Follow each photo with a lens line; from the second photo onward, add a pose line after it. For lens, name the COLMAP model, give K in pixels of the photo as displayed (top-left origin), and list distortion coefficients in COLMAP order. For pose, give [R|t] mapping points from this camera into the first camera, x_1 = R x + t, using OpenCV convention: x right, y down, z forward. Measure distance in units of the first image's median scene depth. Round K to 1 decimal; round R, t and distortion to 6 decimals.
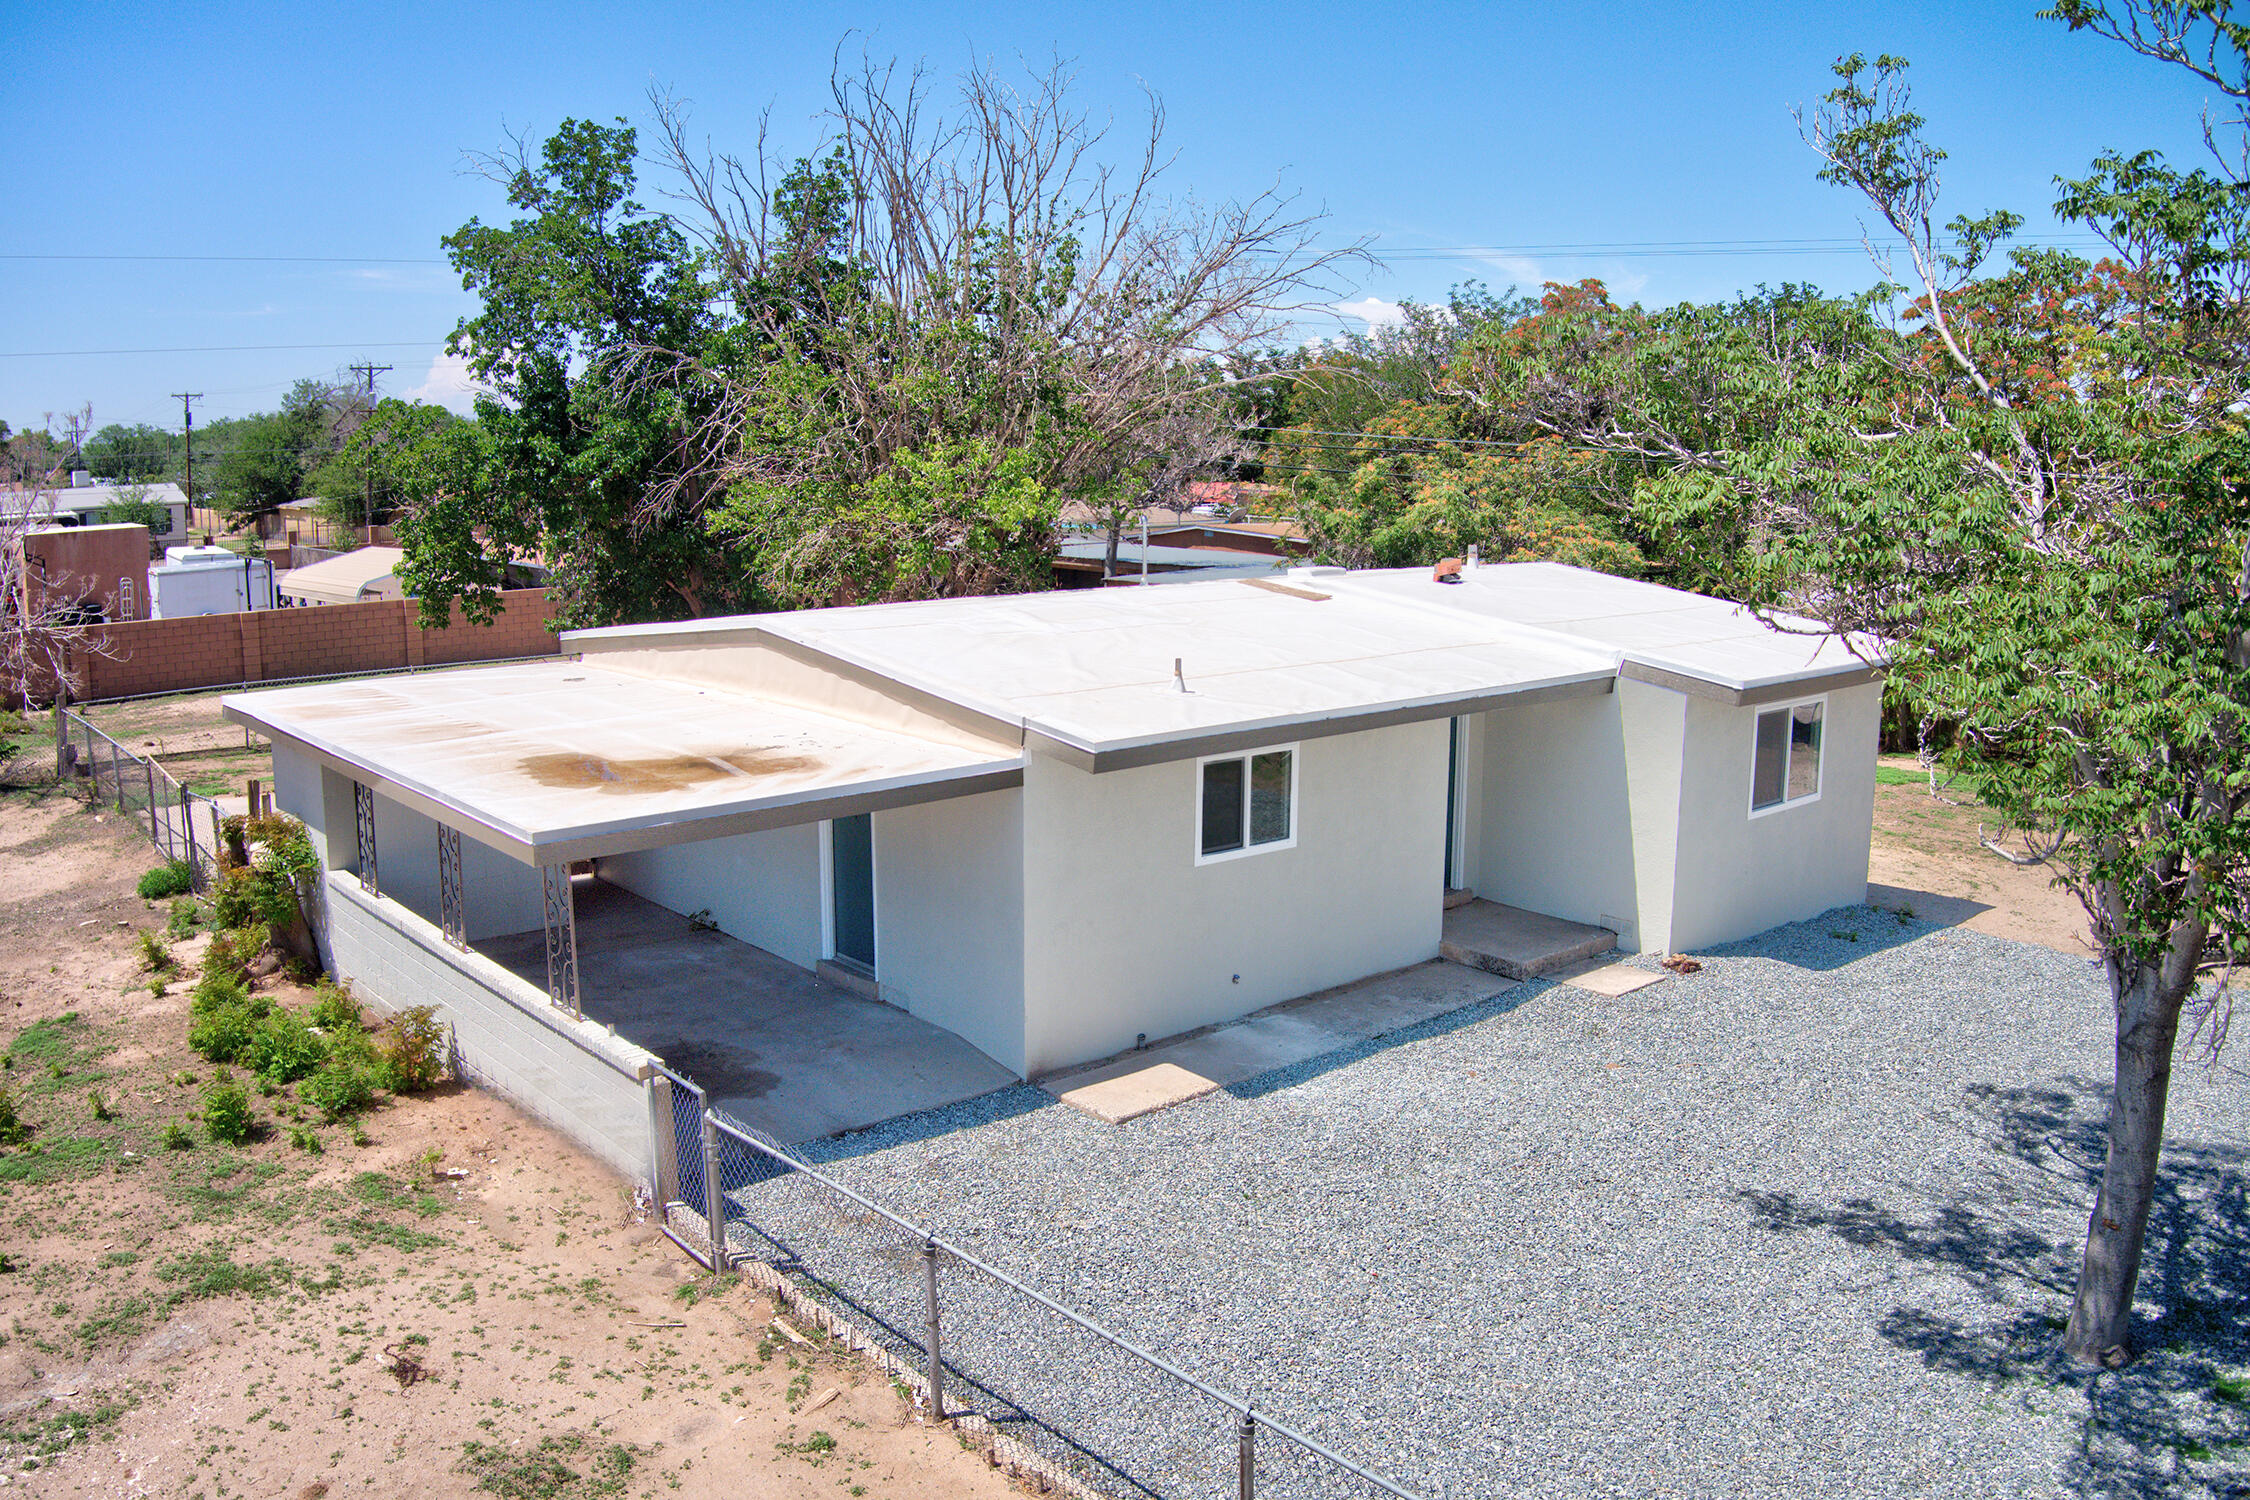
lens RADIAL K [[1868.7, 0, 1123.7], [0, 1868.7, 751.8], [0, 0, 1]] dist [-0.221176, -0.002011]
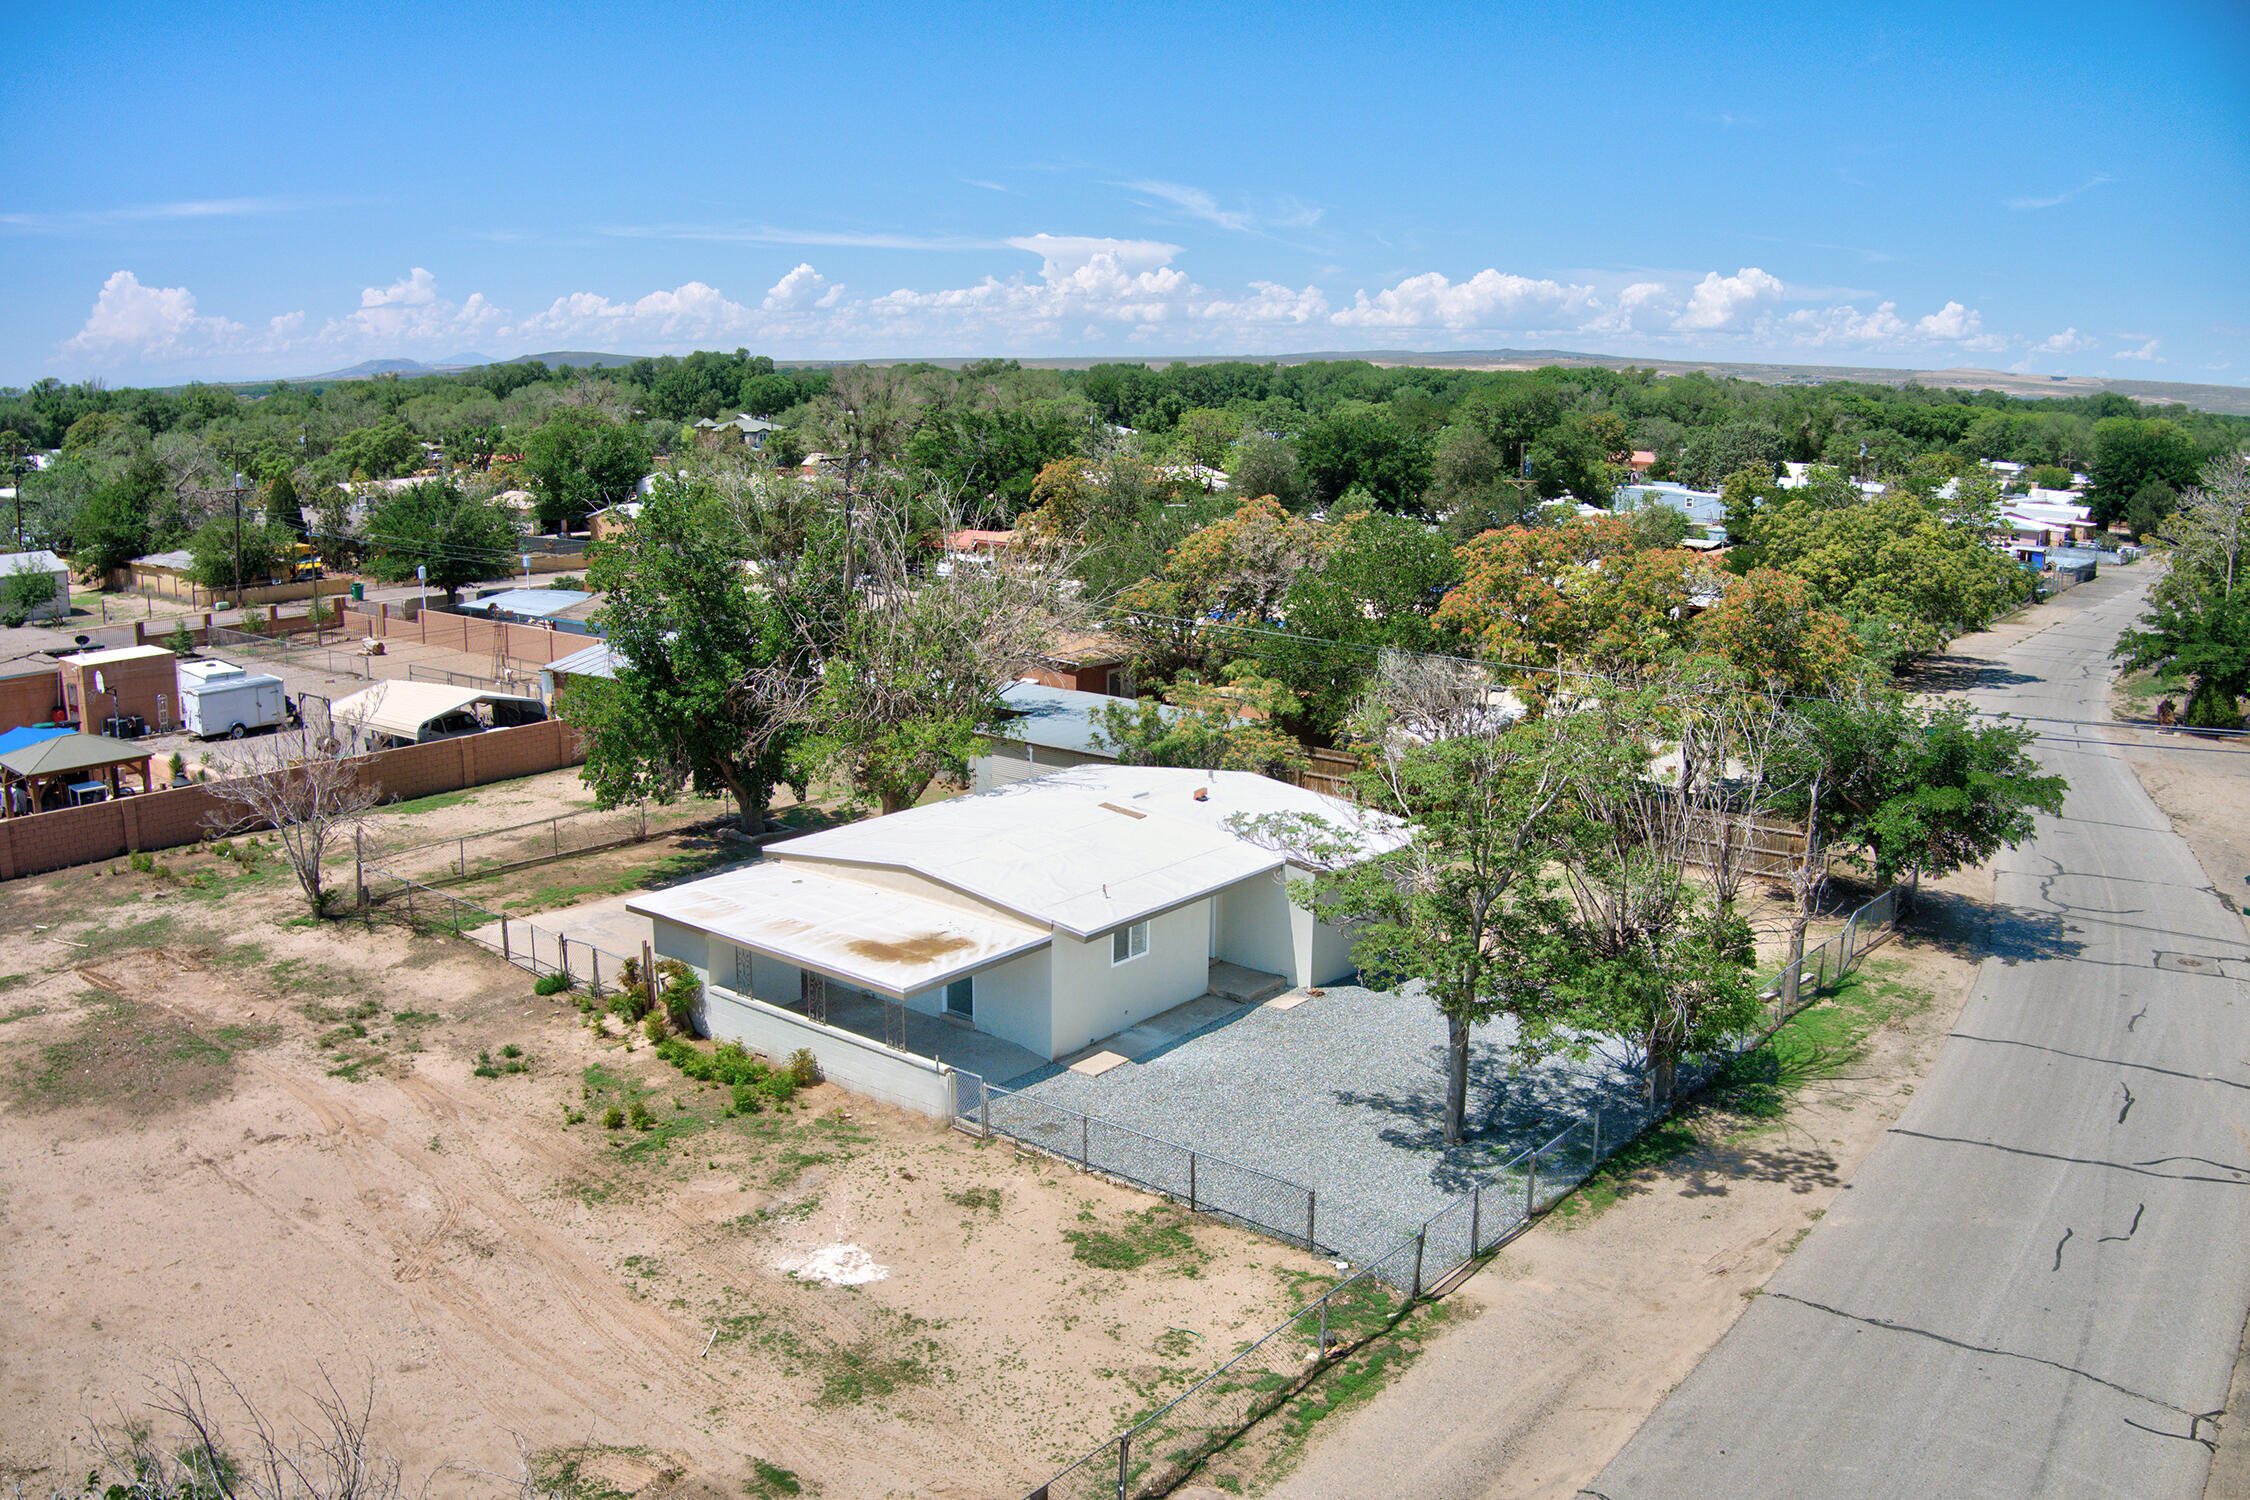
lens RADIAL K [[1868.7, 0, 1125.3], [0, 1868.7, 754.8], [0, 0, 1]] dist [-0.221176, -0.002011]
pose [[0.985073, -0.031970, 0.169142, -0.364233], [0.025952, 0.998953, 0.037667, -0.323484], [-0.170169, -0.032715, 0.984872, -1.446261]]
